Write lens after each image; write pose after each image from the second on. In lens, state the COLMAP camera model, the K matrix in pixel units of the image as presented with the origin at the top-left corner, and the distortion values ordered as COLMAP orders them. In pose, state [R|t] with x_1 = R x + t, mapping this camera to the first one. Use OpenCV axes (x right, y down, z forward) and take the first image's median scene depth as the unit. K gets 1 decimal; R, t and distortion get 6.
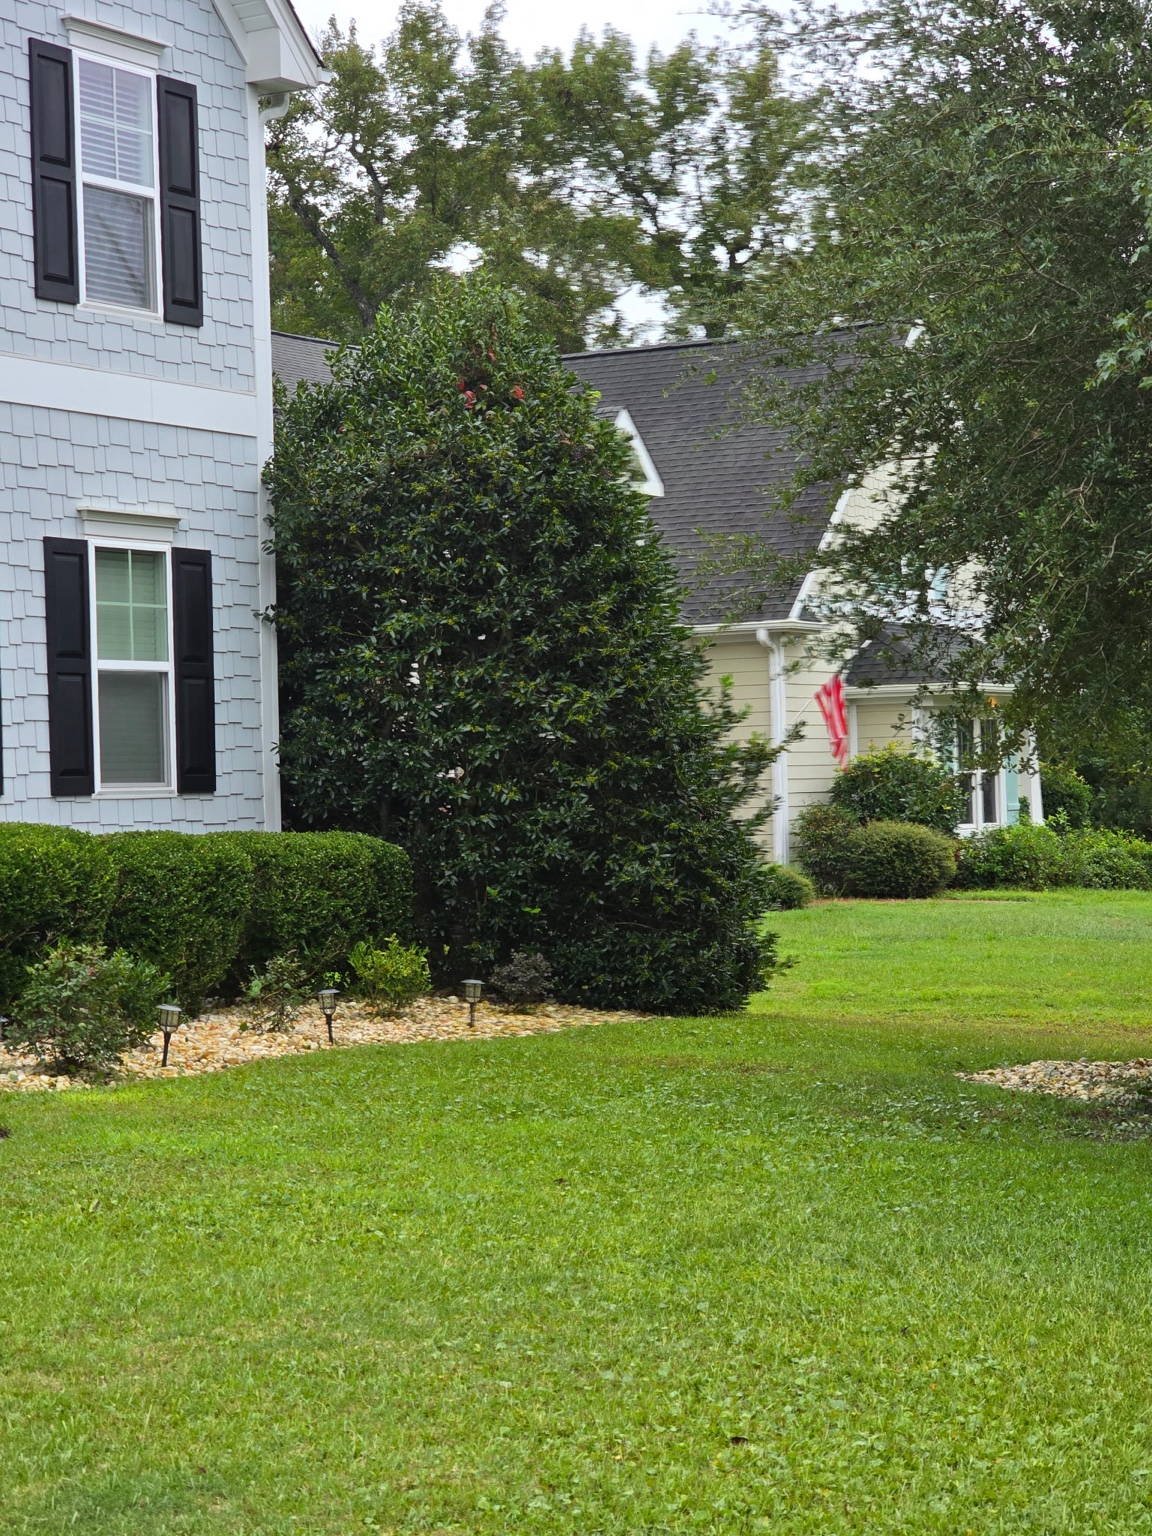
lens RADIAL K [[3275.0, 0, 577.0], [0, 3275.0, 771.3], [0, 0, 1]] dist [-0.328454, 4.272436]
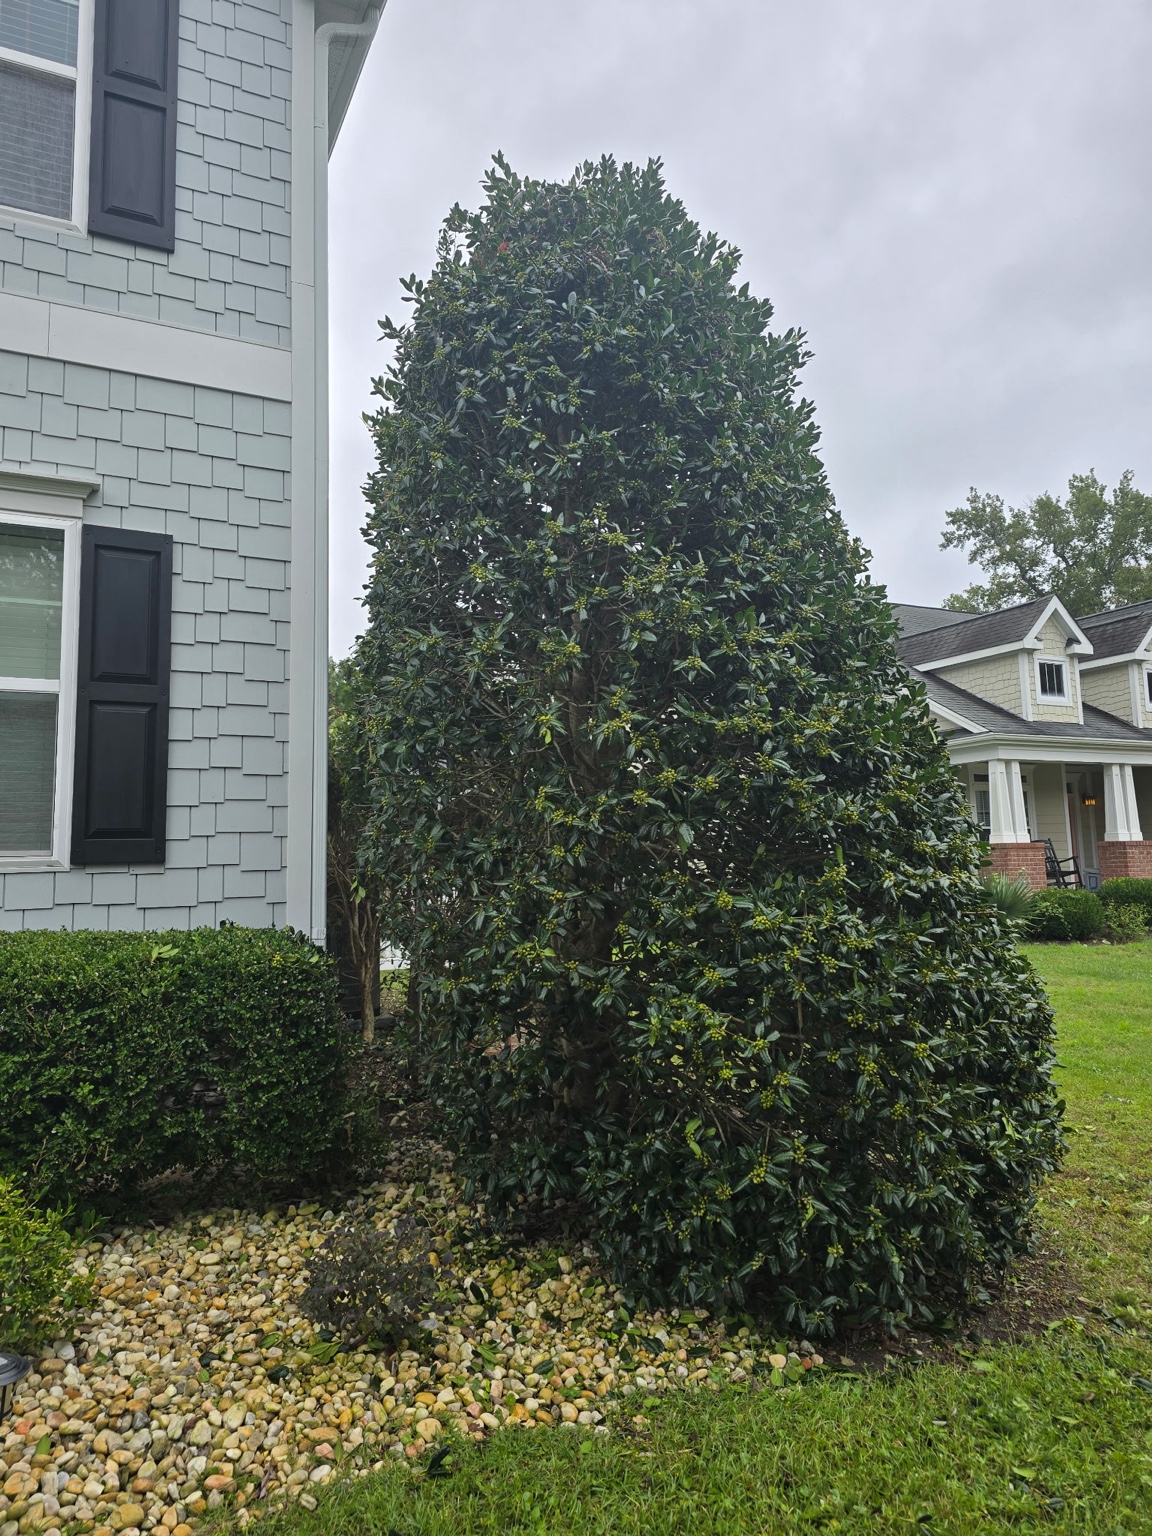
lens RADIAL K [[1029.5, 0, 554.2], [0, 1029.5, 720.4], [0, 0, 1]] dist [0.071822, -0.041318]
pose [[0.832559, -0.069230, -0.549594, 0.086015], [0.002749, 0.992664, -0.120876, 0.002922], [0.553930, 0.099126, 0.826641, 0.844328]]
